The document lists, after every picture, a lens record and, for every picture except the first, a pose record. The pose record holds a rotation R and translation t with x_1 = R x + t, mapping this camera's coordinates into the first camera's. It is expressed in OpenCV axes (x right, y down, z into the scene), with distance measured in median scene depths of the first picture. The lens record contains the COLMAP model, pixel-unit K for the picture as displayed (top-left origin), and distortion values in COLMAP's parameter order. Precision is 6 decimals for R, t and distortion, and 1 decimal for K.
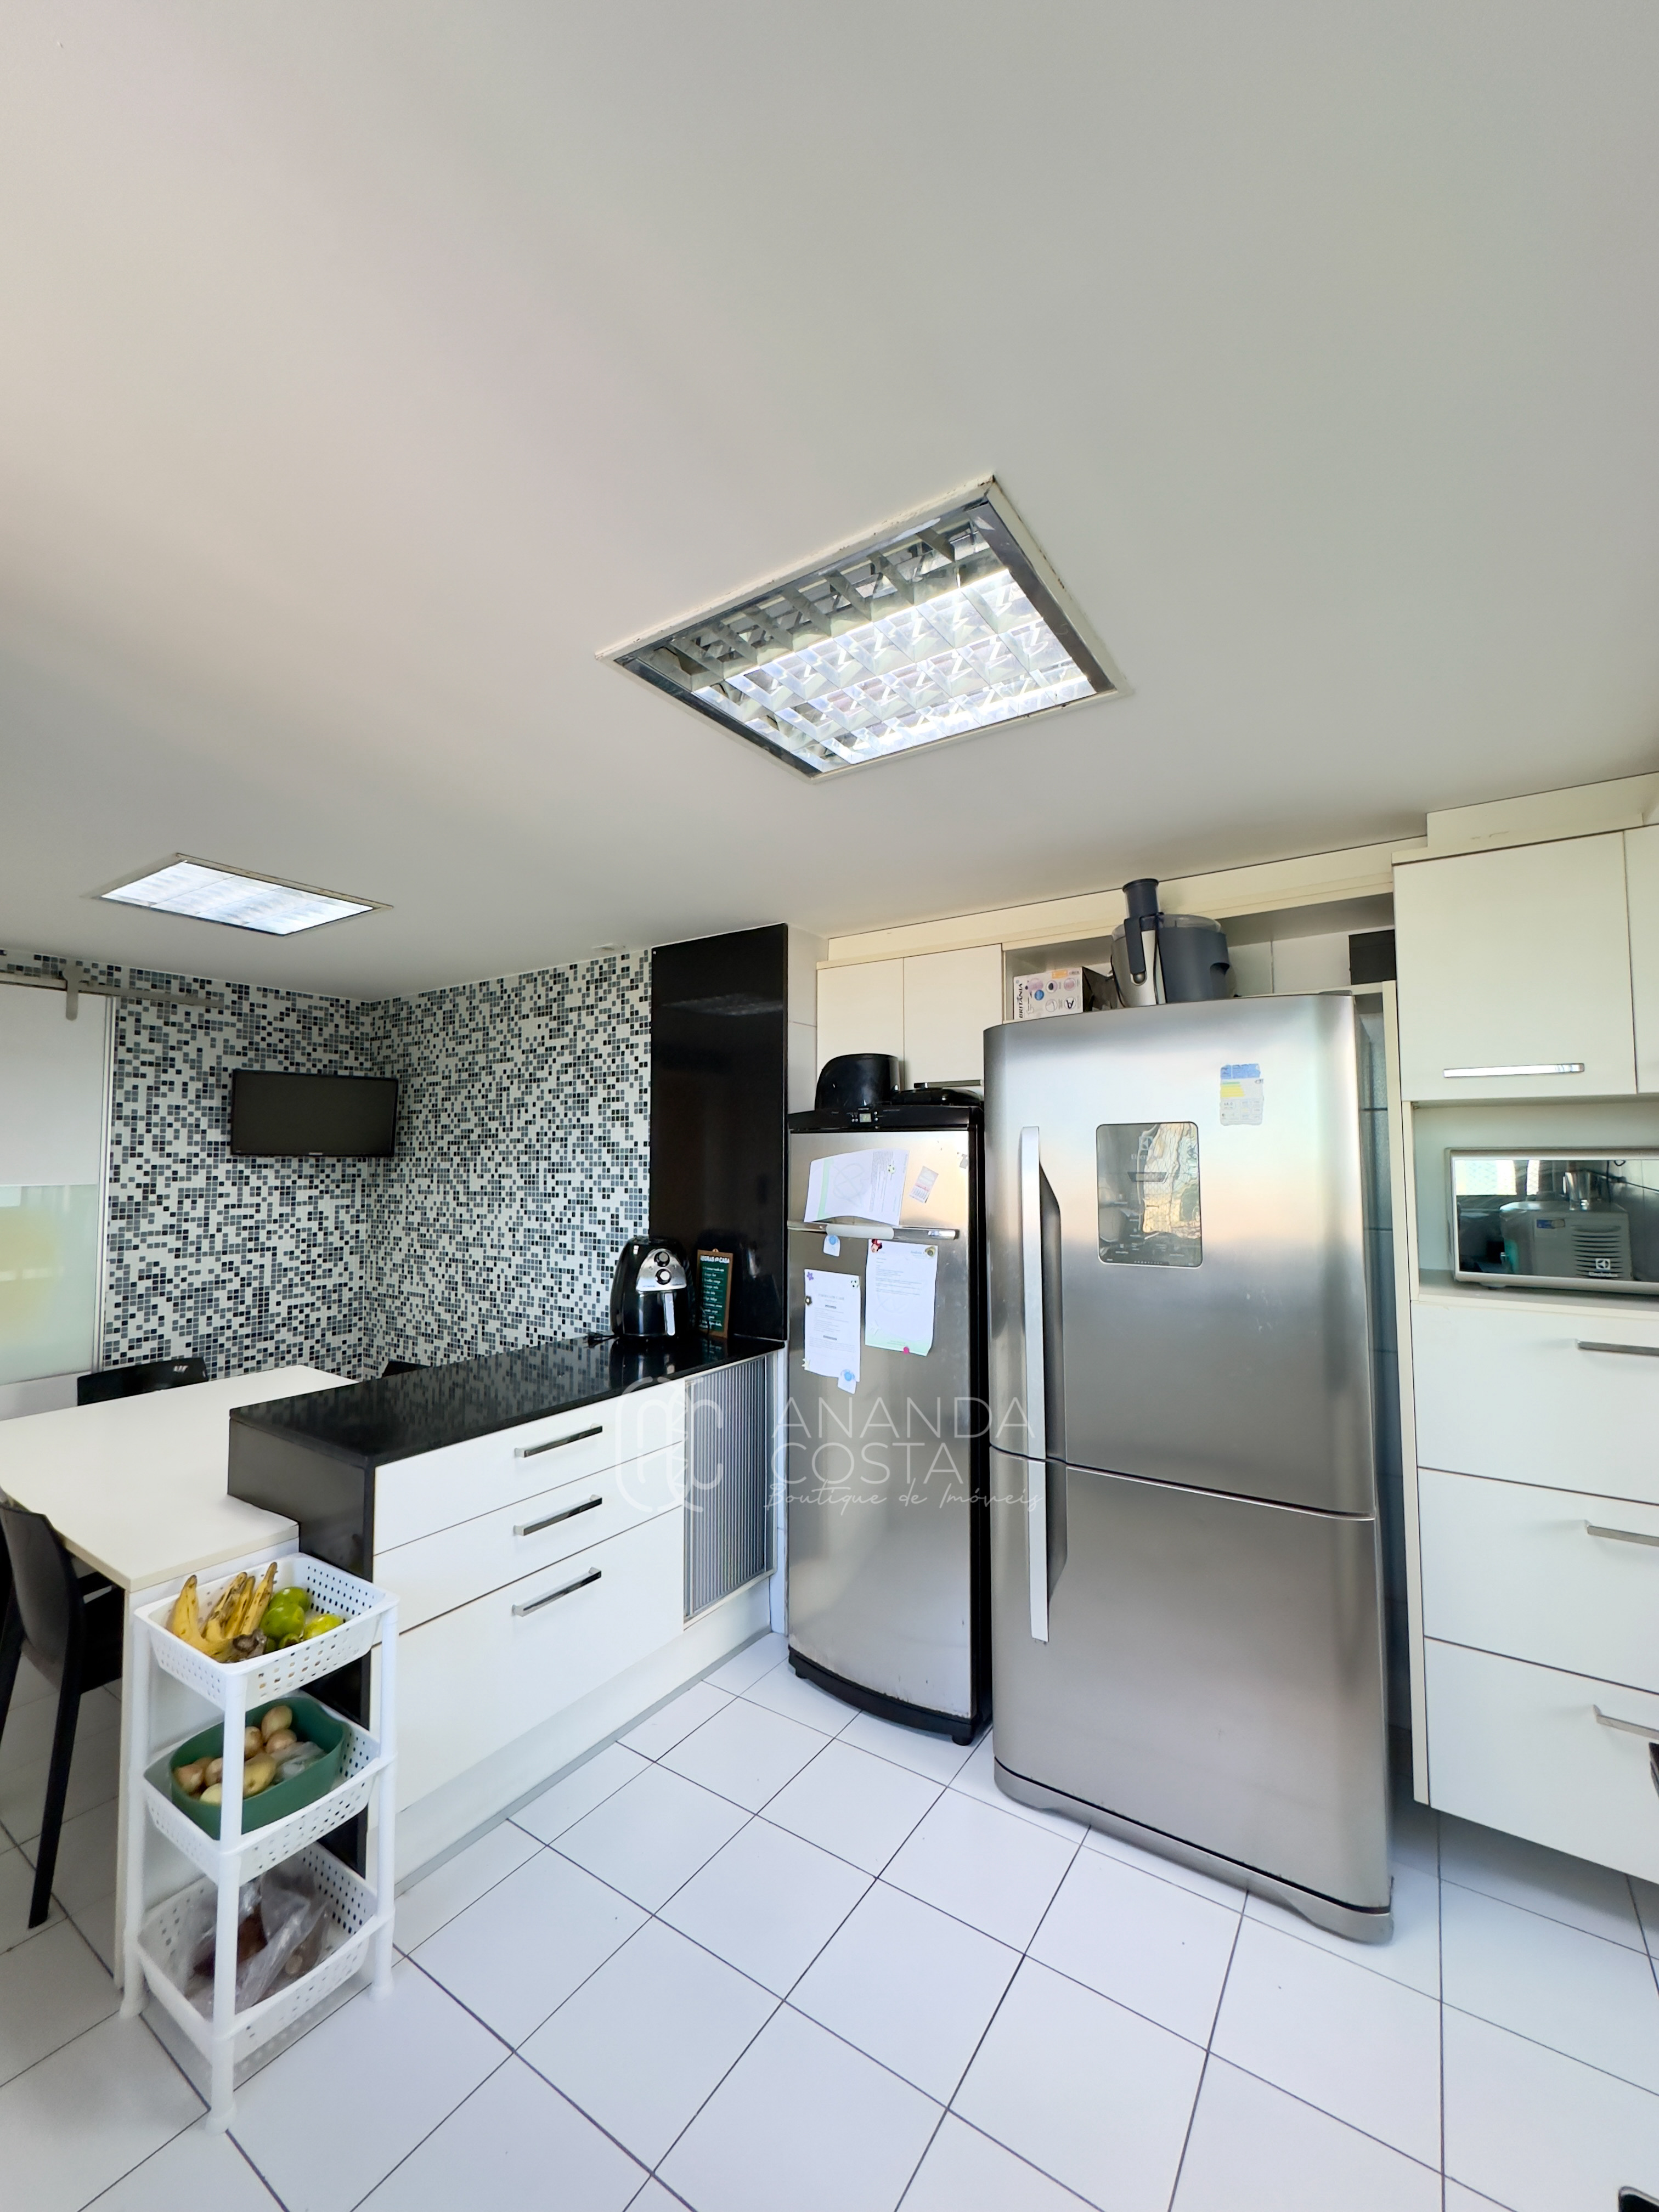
lens RADIAL K [[885.0, 0, 831.3], [0, 885.0, 1108.3], [0, 0, 1]] dist [-0.005573, 0.001200]
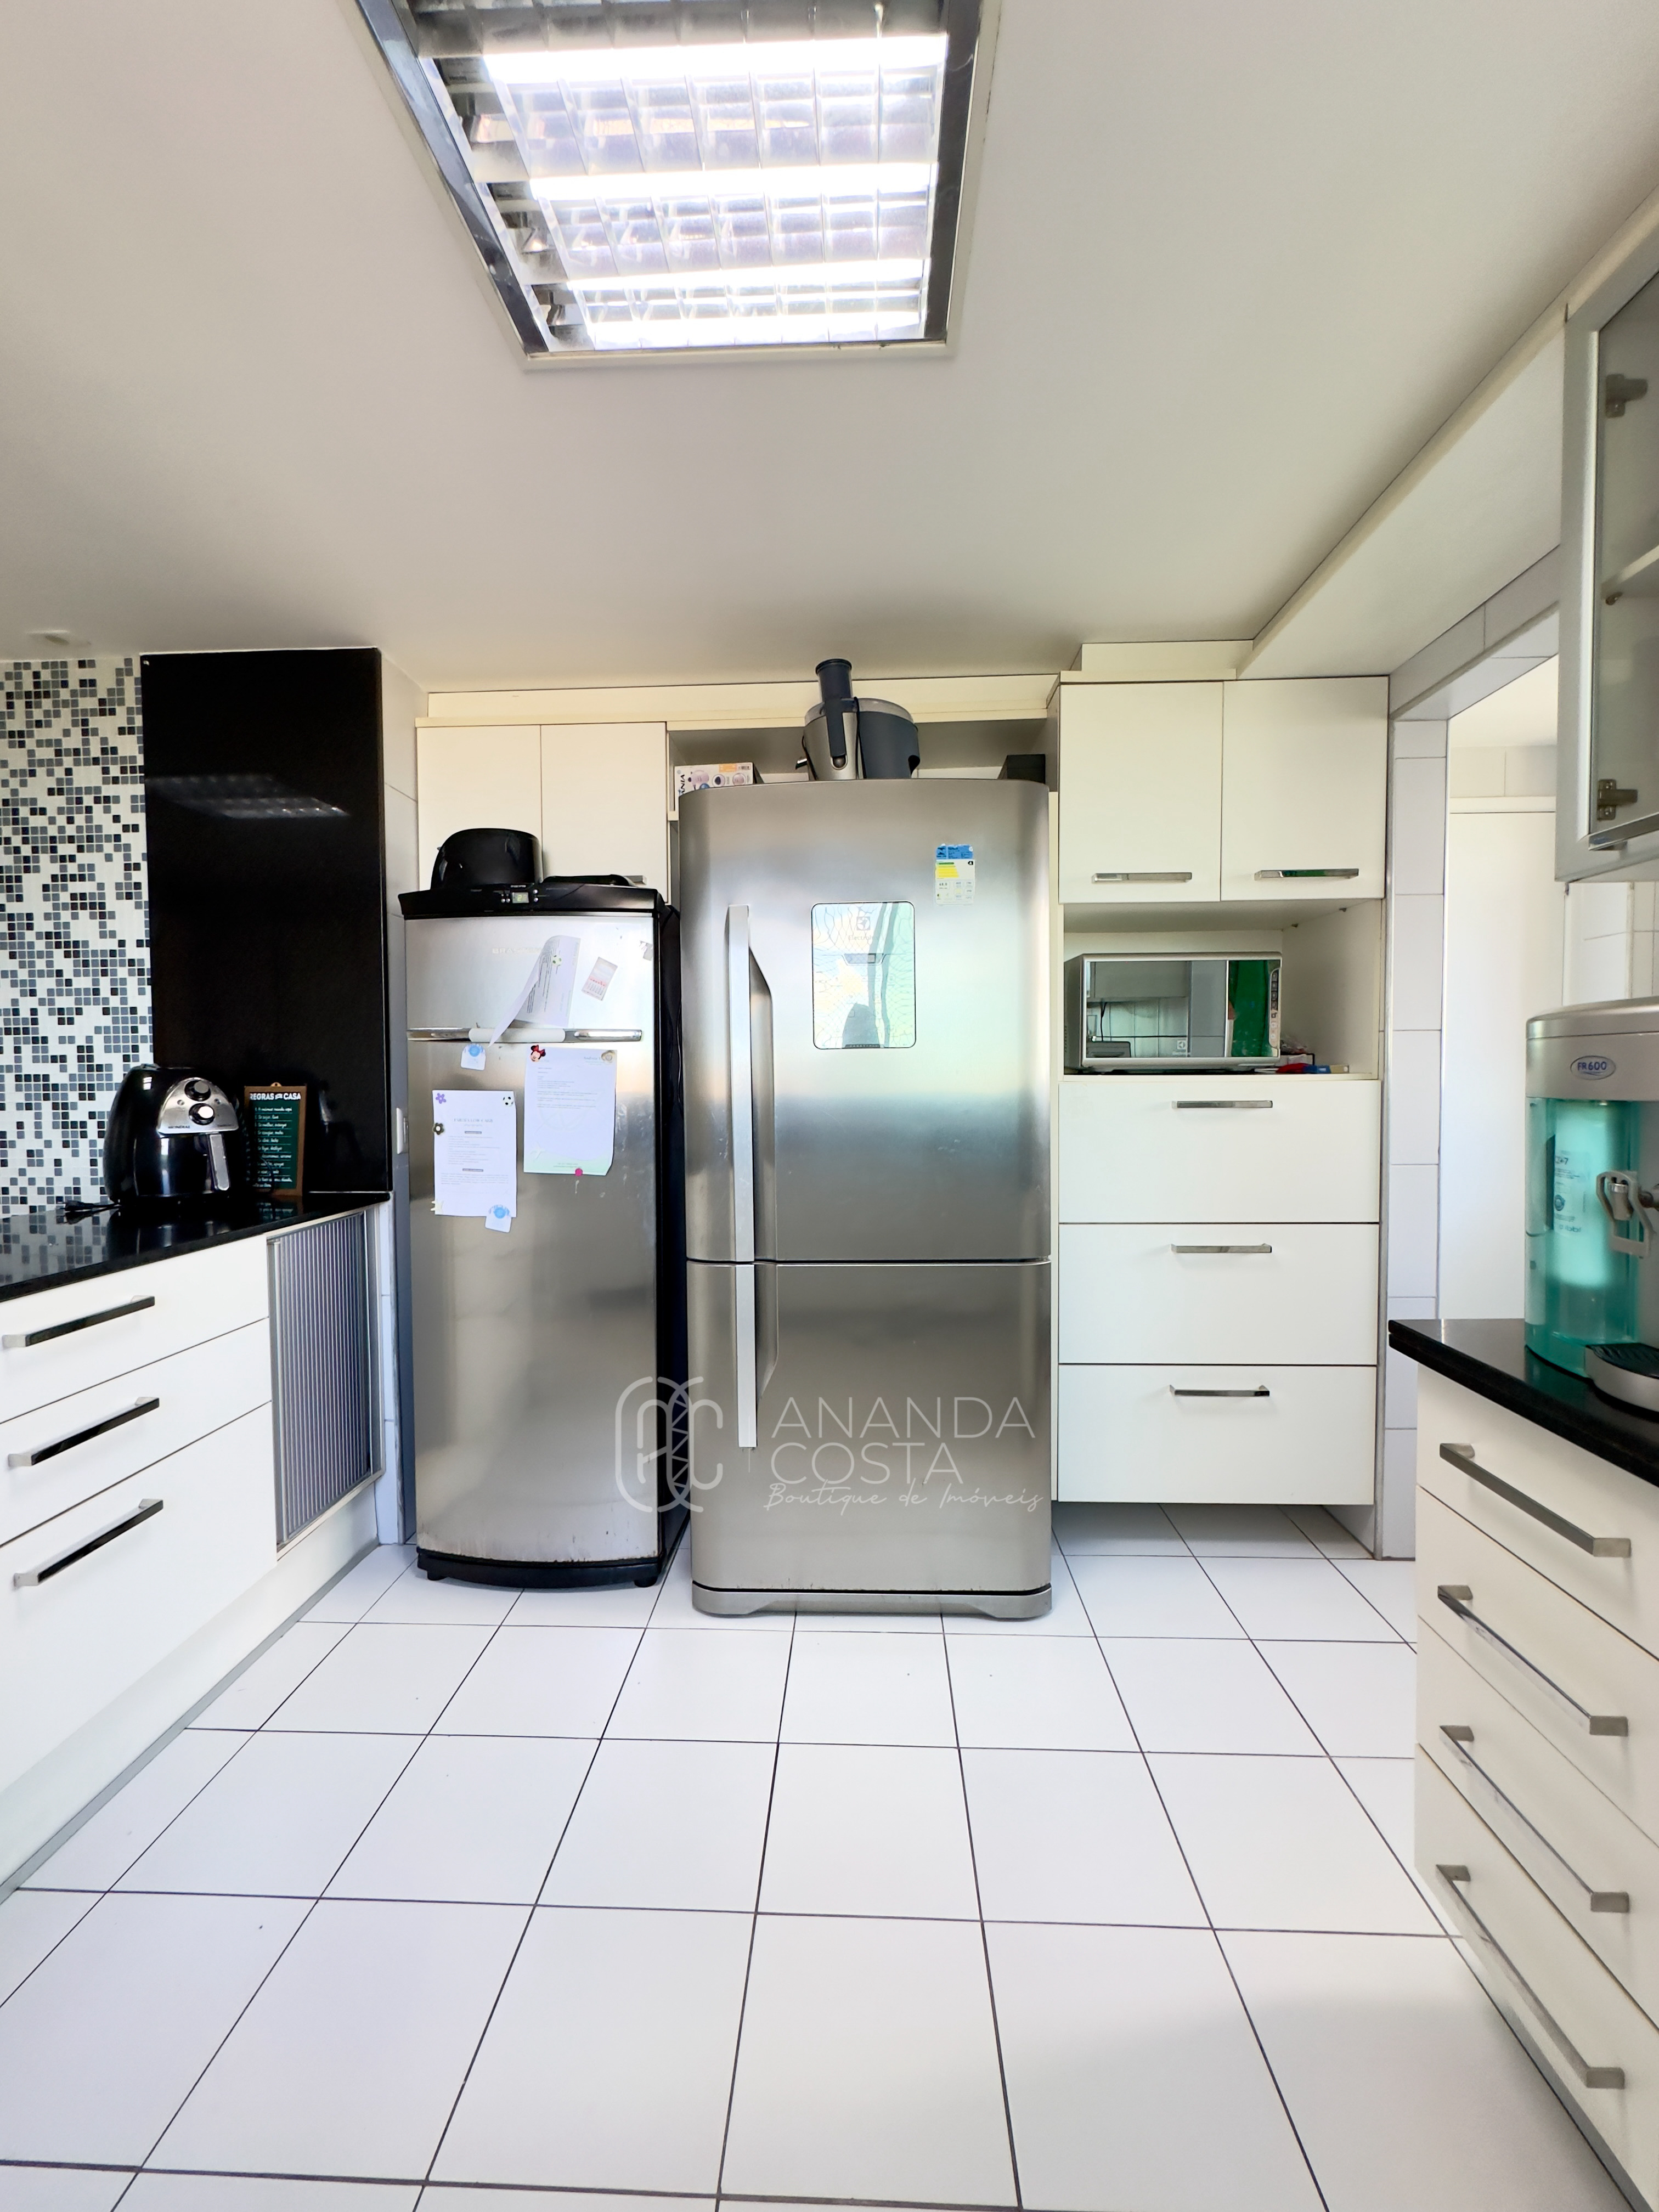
lens RADIAL K [[885.0, 0, 831.3], [0, 885.0, 1108.3], [0, 0, 1]] dist [-0.005573, 0.001200]
pose [[0.851259, -0.022929, 0.524244, -0.103781], [-0.025409, 0.996072, 0.084823, 0.088951], [-0.524130, -0.085527, 0.847333, 0.100704]]
